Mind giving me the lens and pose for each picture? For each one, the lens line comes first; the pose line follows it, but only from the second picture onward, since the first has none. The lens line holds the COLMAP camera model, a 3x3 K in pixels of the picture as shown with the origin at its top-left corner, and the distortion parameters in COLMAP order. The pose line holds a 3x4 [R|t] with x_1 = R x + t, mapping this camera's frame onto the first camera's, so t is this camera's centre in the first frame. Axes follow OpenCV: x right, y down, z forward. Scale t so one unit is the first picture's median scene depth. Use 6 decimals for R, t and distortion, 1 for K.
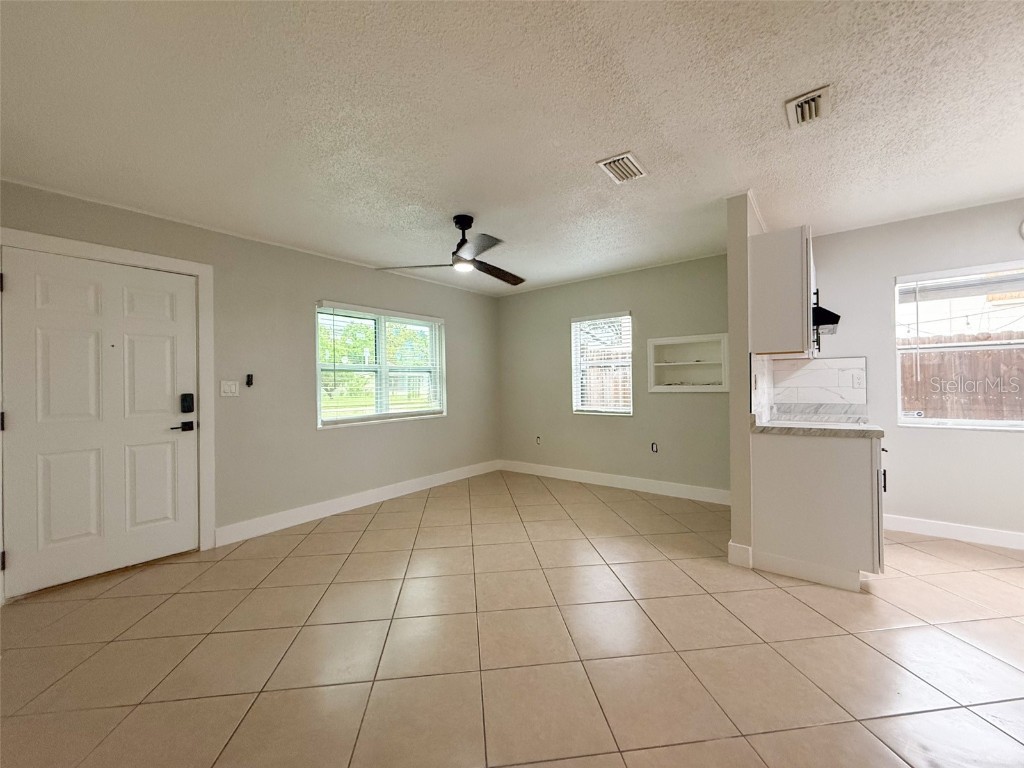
lens RADIAL K [[416.5, 0, 509.6], [0, 416.5, 381.9], [0, 0, 1]] dist [-0.000285, -0.000006]
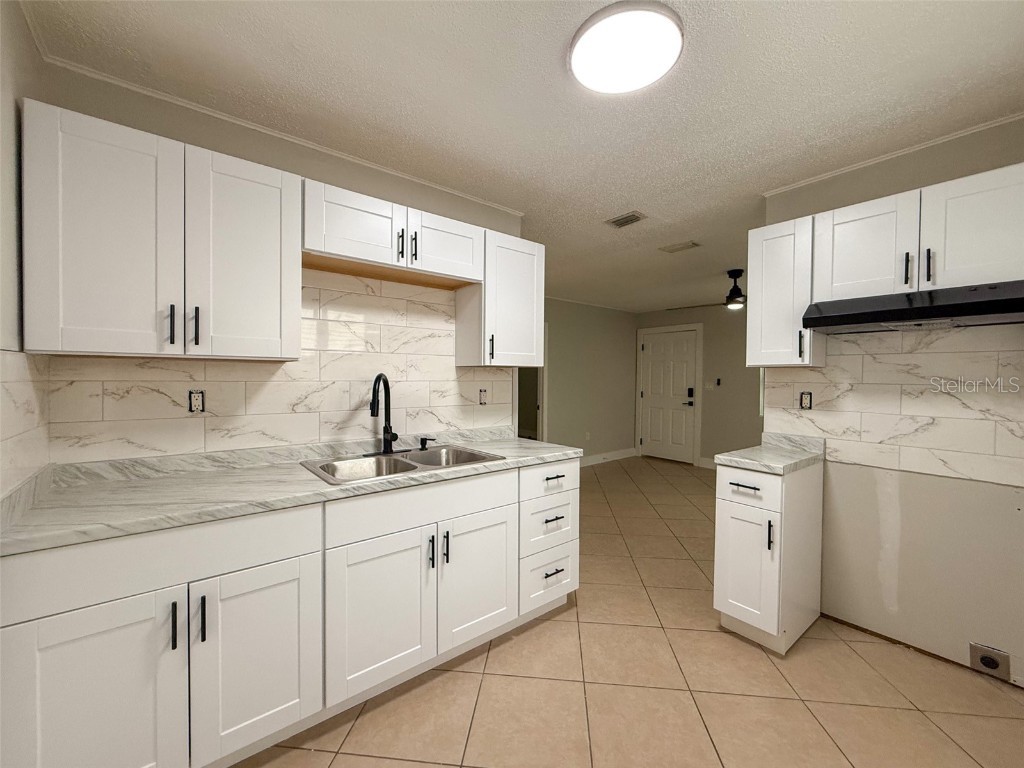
lens RADIAL K [[407.2, 0, 508.2], [0, 407.2, 381.9], [0, 0, 1]] dist [0.000825, 0.000057]
pose [[-0.217536, 0.020963, -0.975827, 1.390058], [-0.003686, 0.999745, 0.022298, -0.043341], [0.976045, 0.008447, -0.217403, 0.547320]]
